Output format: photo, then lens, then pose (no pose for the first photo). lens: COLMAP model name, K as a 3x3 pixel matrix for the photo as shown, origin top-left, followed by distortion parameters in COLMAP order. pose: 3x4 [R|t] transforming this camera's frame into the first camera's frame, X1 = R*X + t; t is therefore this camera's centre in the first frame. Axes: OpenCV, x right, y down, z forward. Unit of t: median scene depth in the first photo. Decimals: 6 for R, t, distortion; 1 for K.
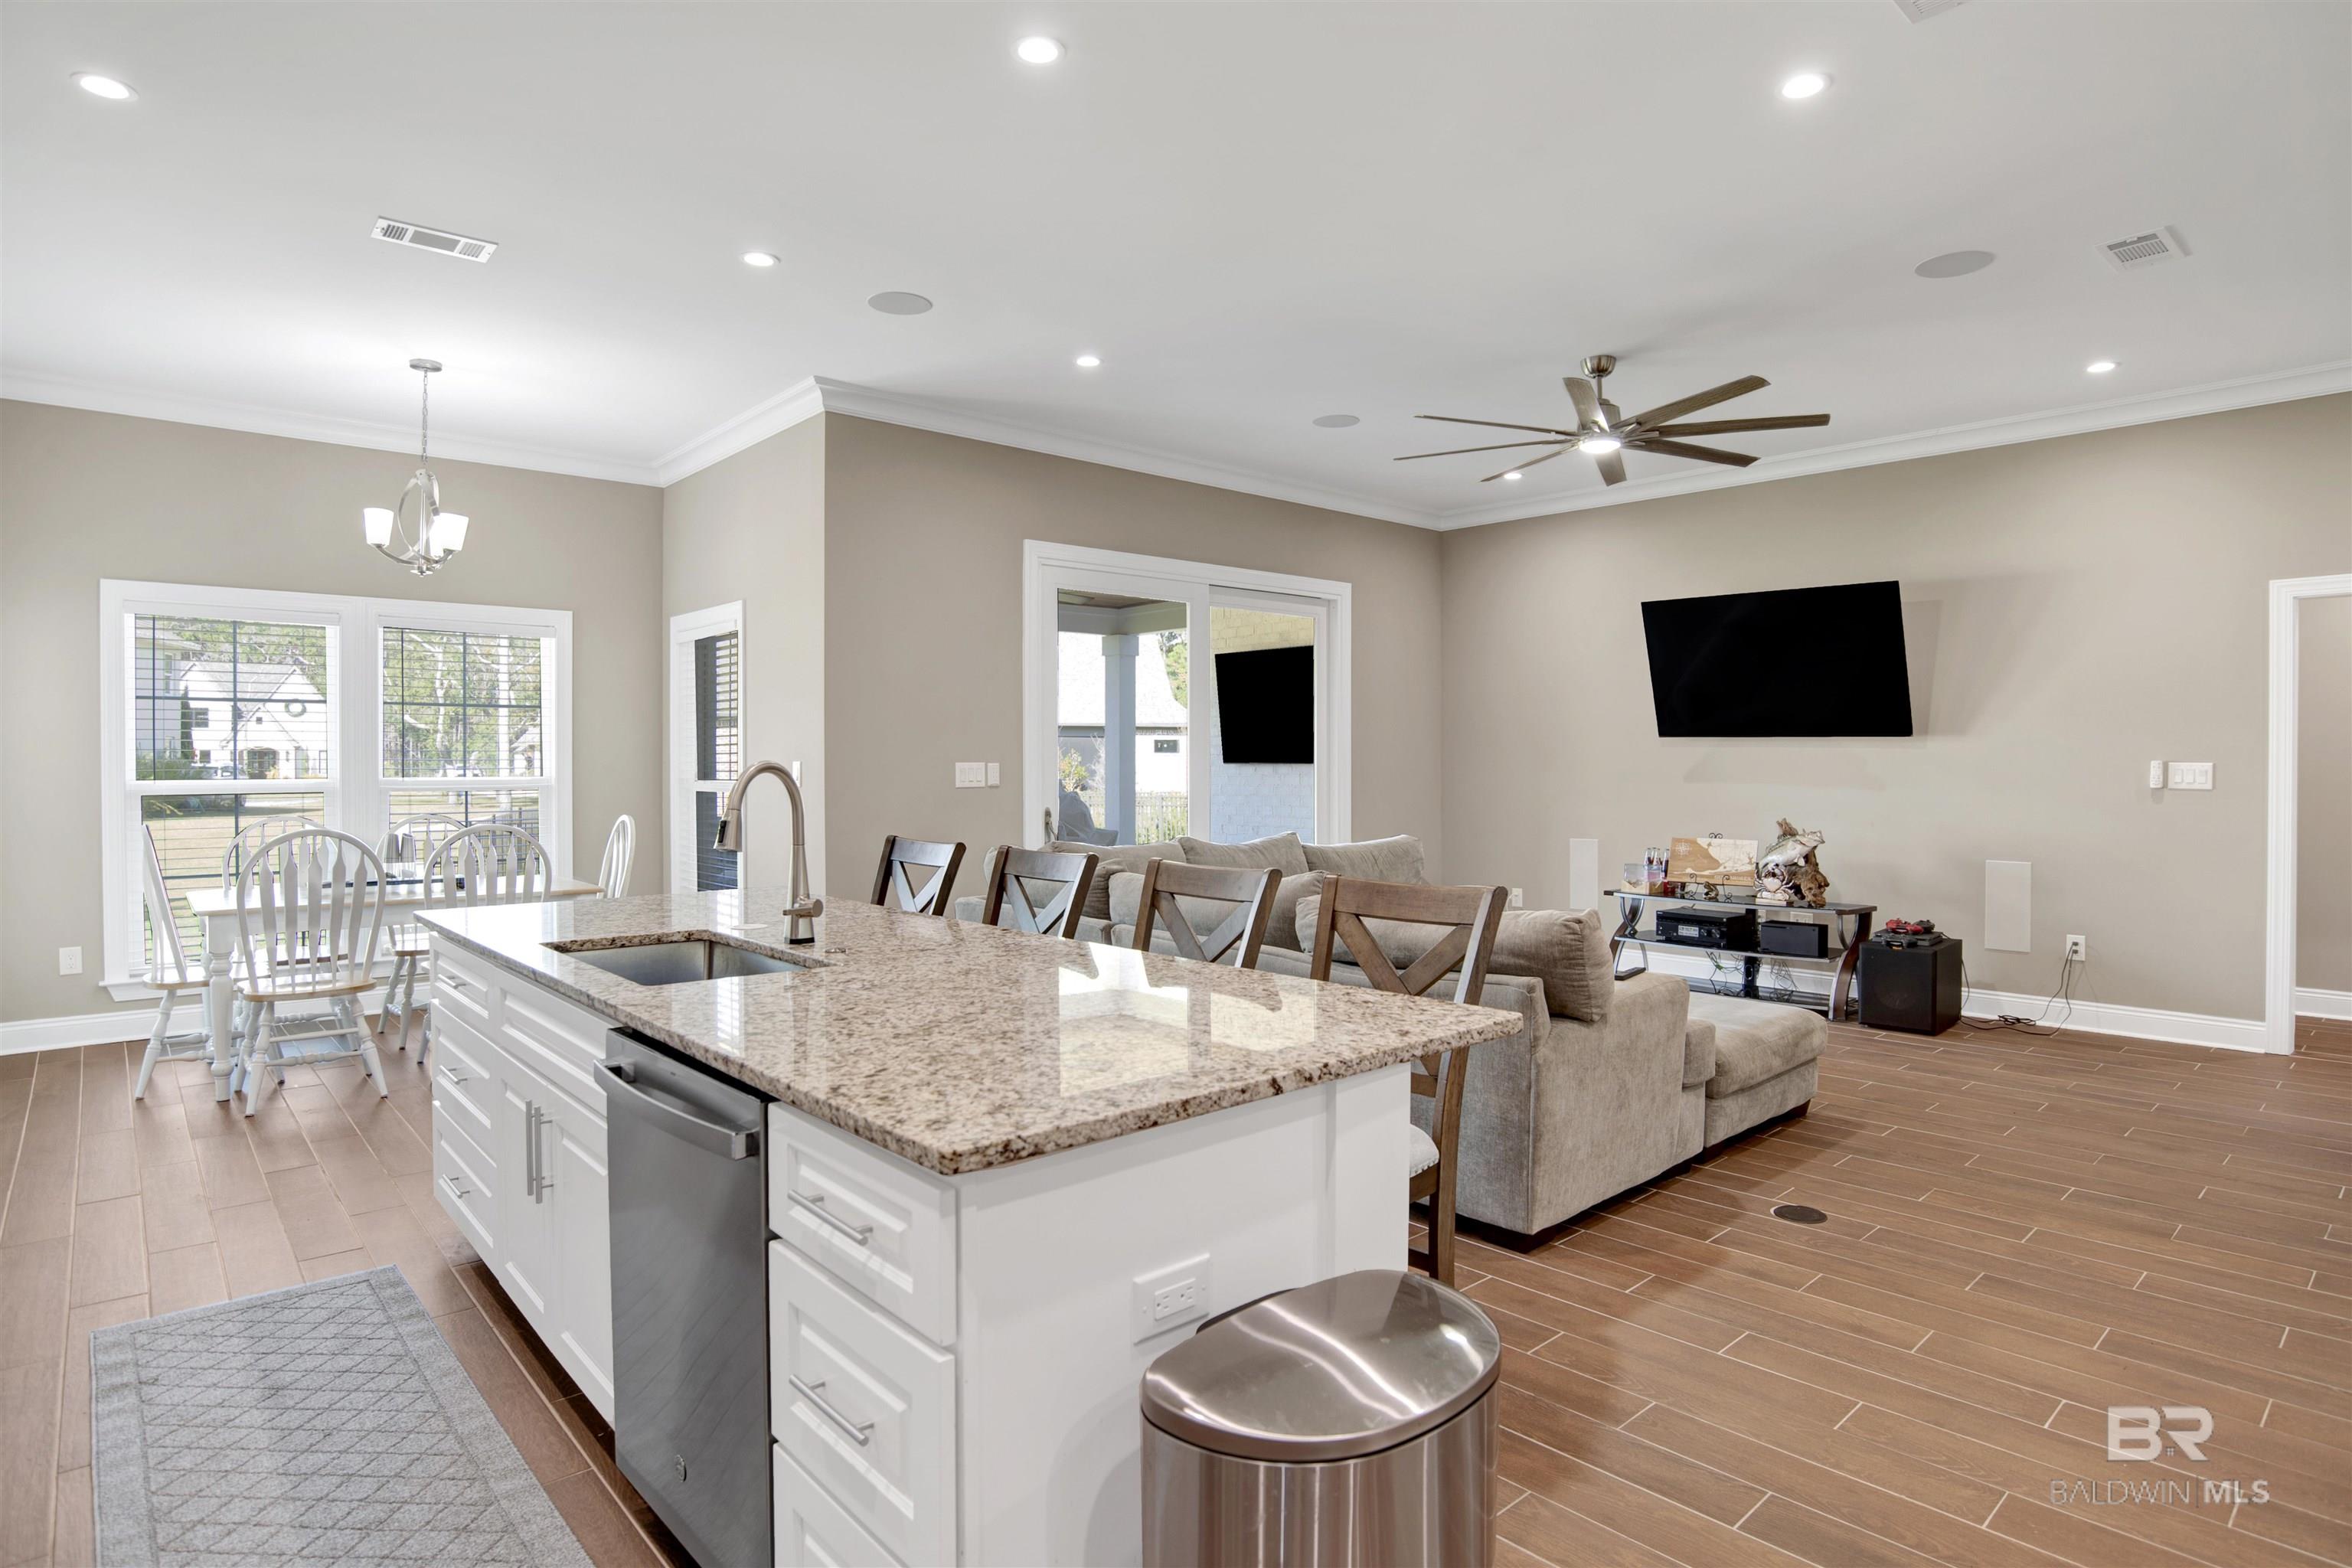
lens RADIAL K [[1245.3, 0, 1192.9], [0, 1245.3, 776.3], [0, 0, 1]] dist [-0.069570, 0.023048]
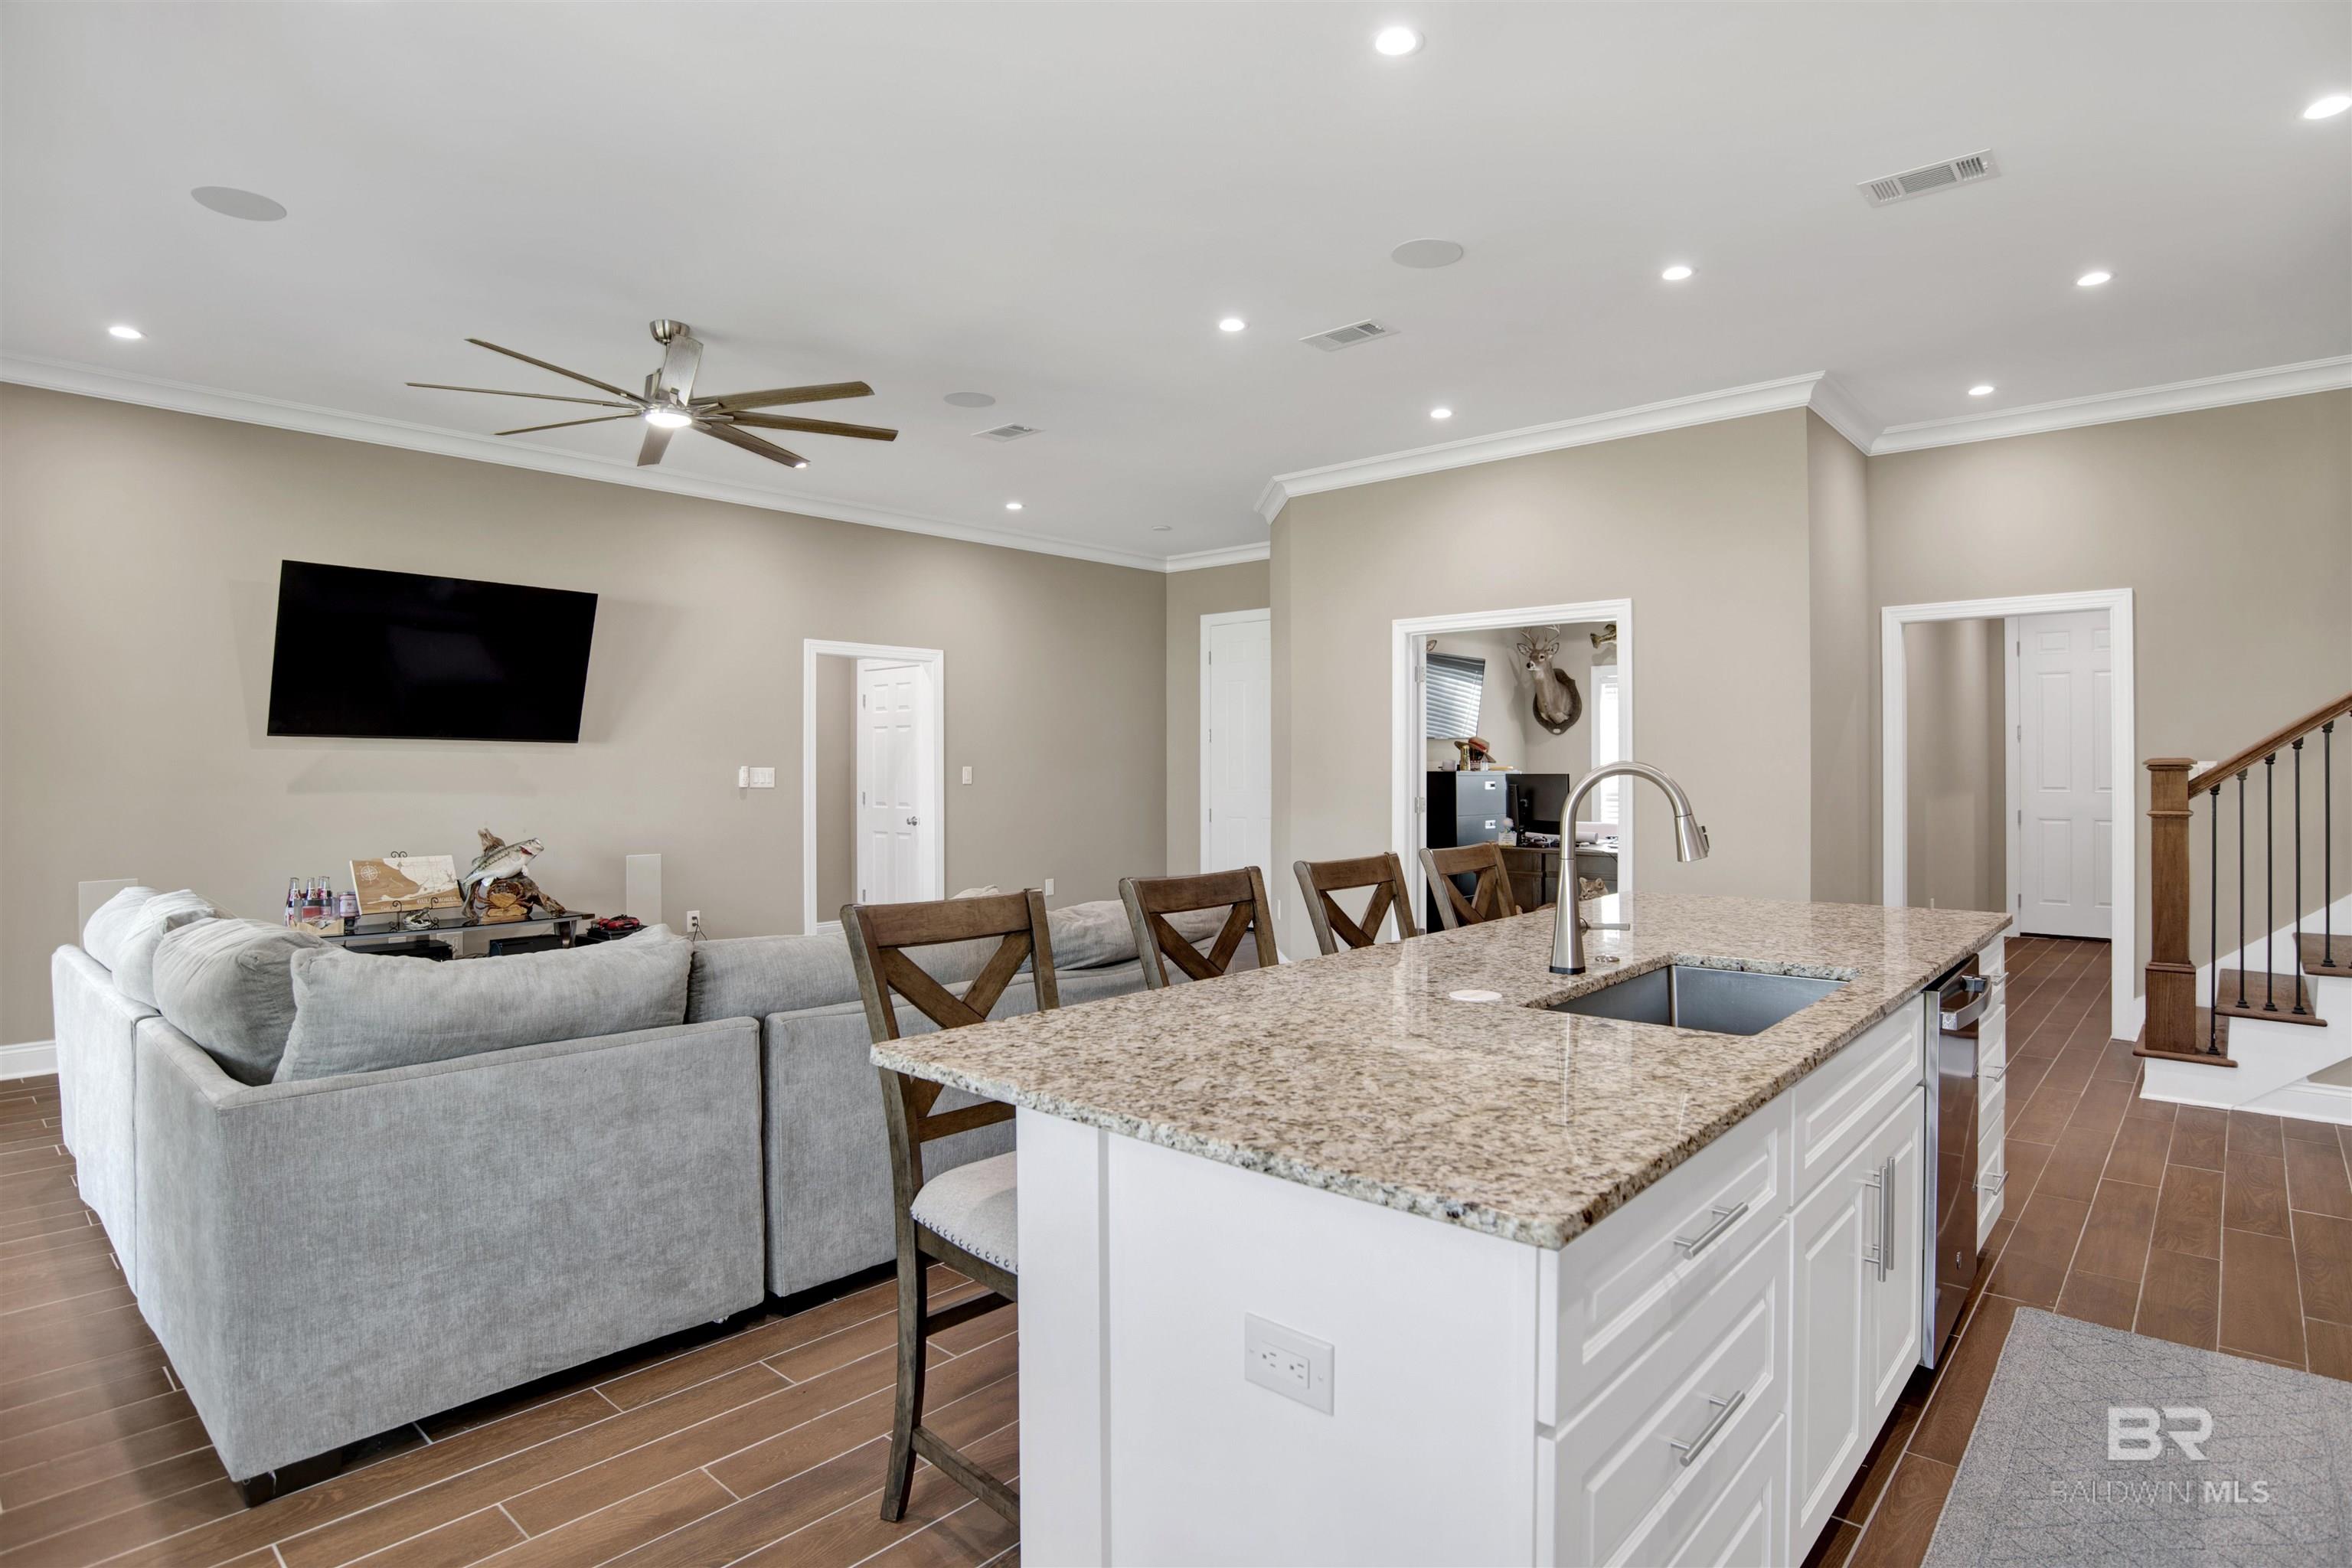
lens RADIAL K [[1228.2, 0, 1174.0], [0, 1228.2, 762.9], [0, 0, 1]] dist [-0.071439, 0.023695]
pose [[-0.069657, 0.003381, 0.997565, -0.534928], [0.011081, 0.999935, -0.002615, -0.008211], [-0.997509, 0.010872, -0.069690, 0.636426]]
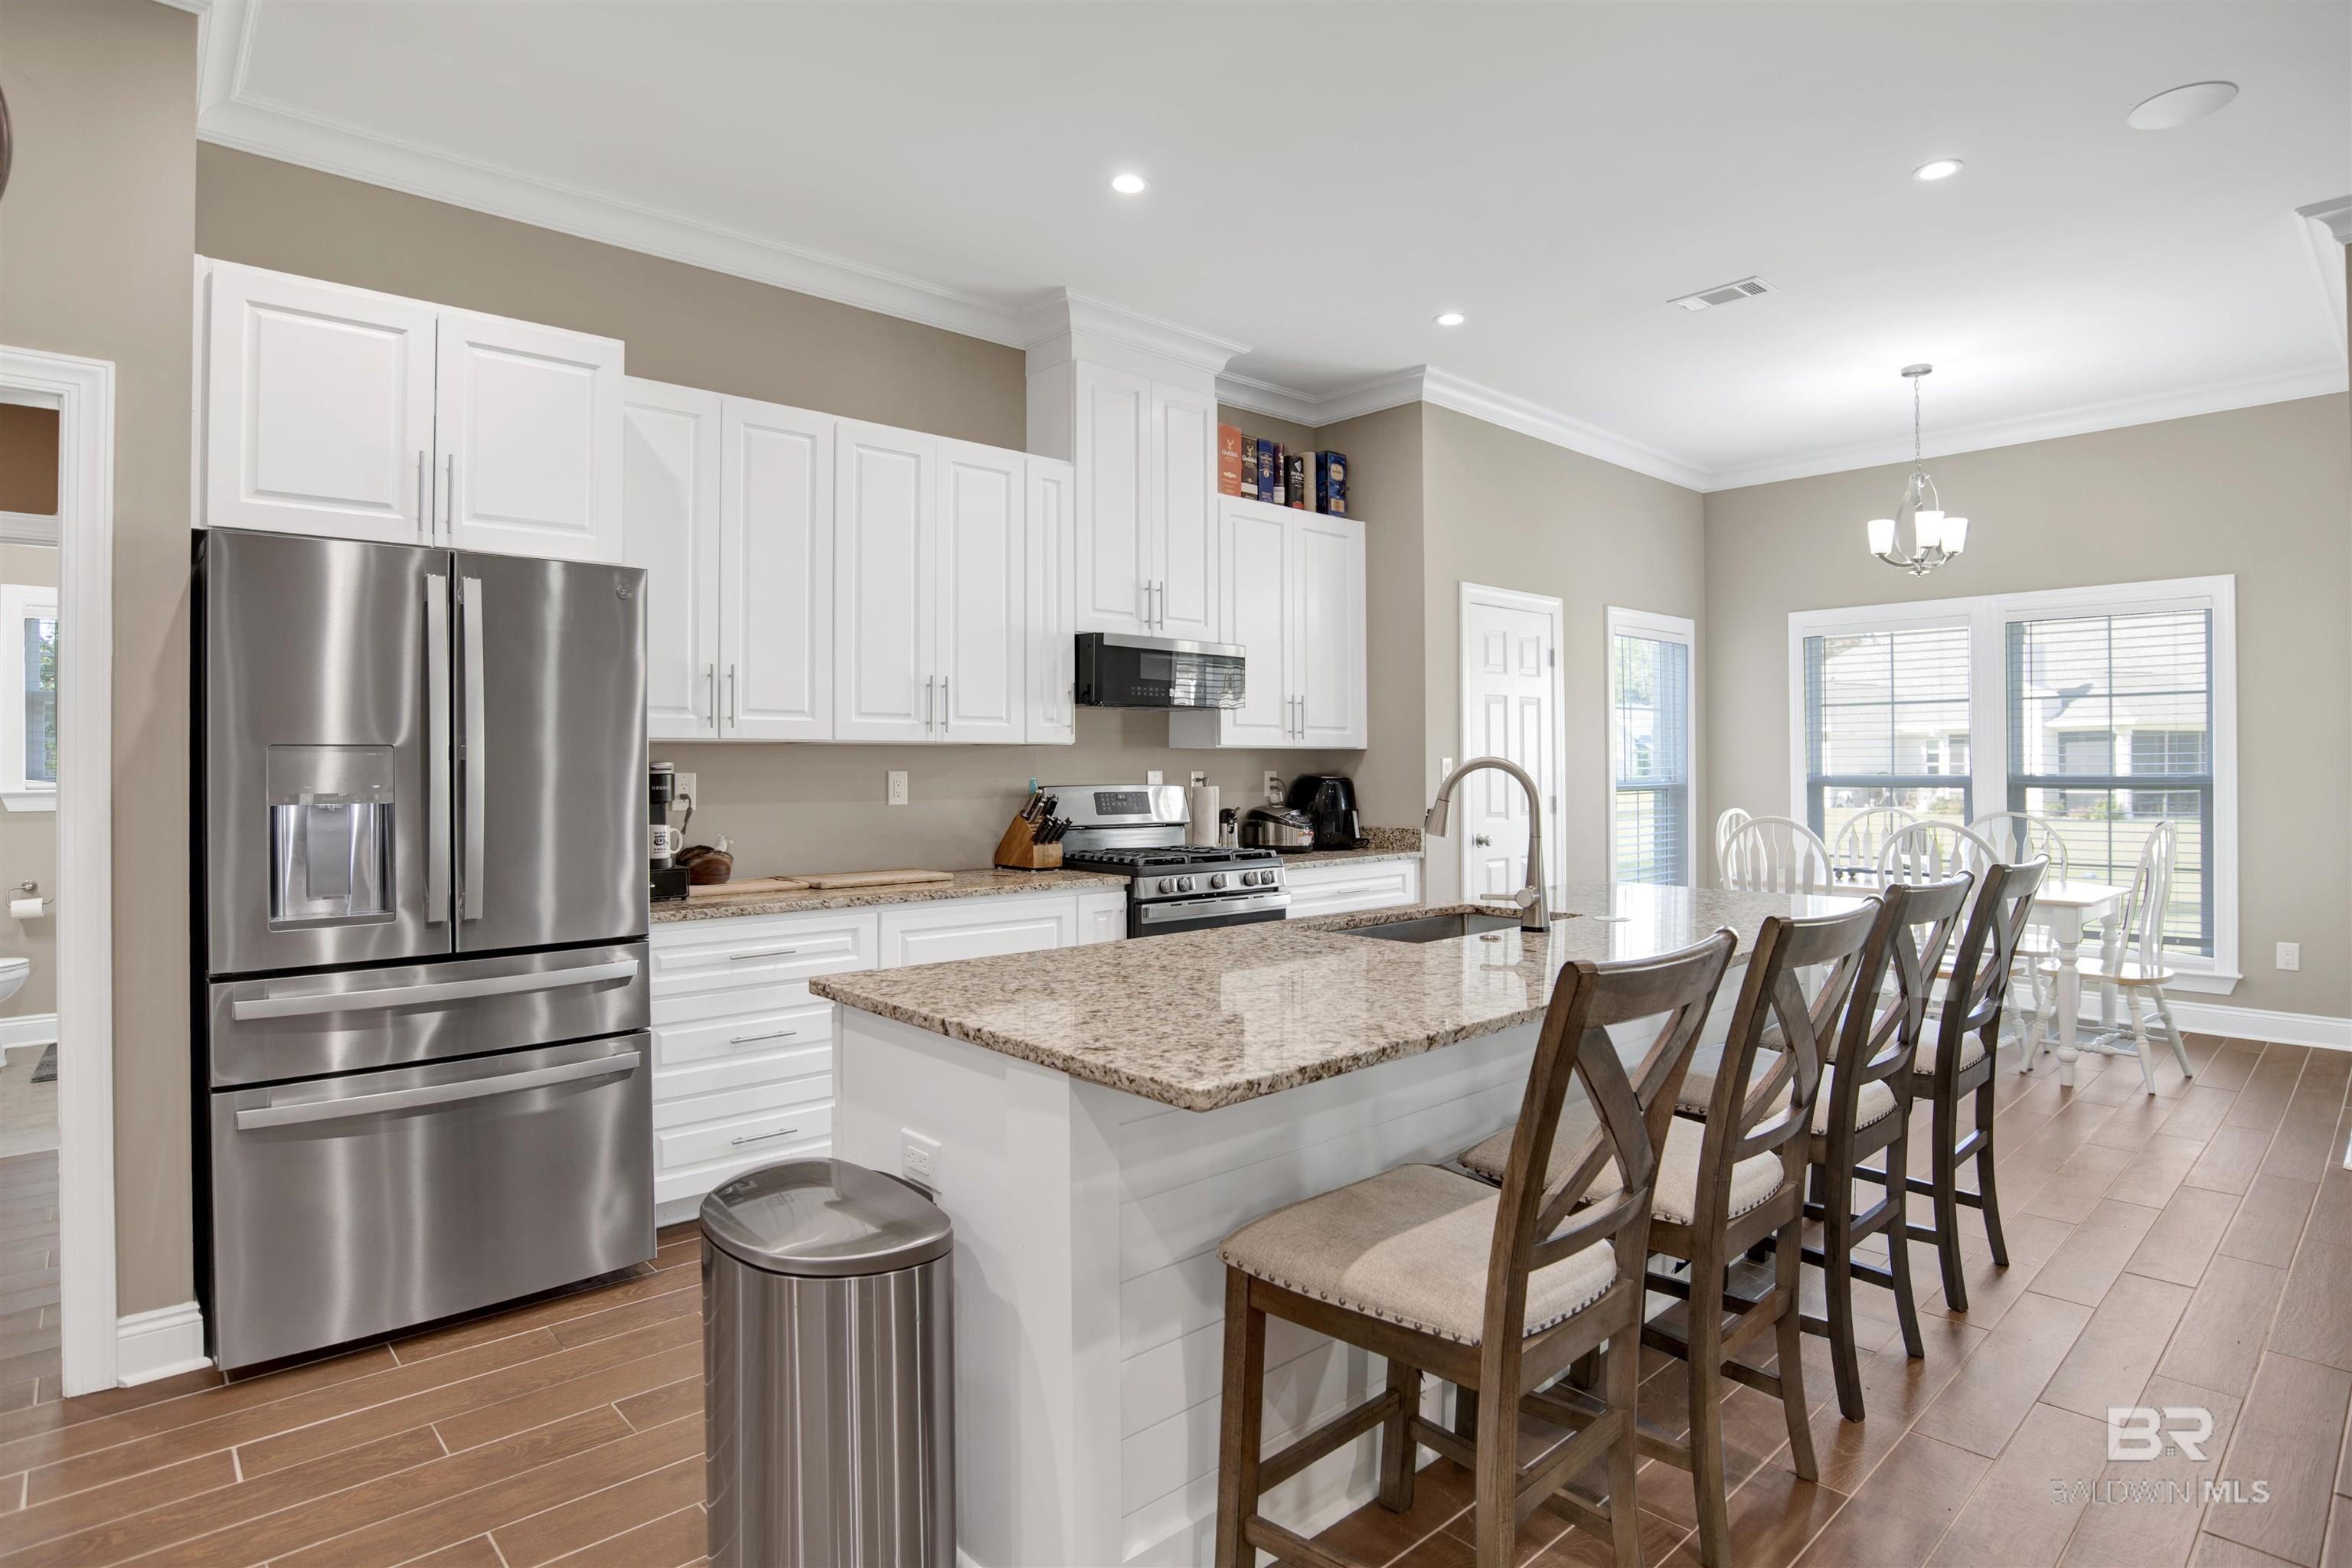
lens RADIAL K [[1275.5, 0, 1166.9], [0, 1275.5, 767.6], [0, 0, 1]] dist [-0.079188, 0.032157]
pose [[-0.021054, 0.000021, -0.999778, 0.369471], [-0.004175, 0.999991, 0.000109, -0.002907], [0.999770, 0.004176, -0.021053, 0.346770]]
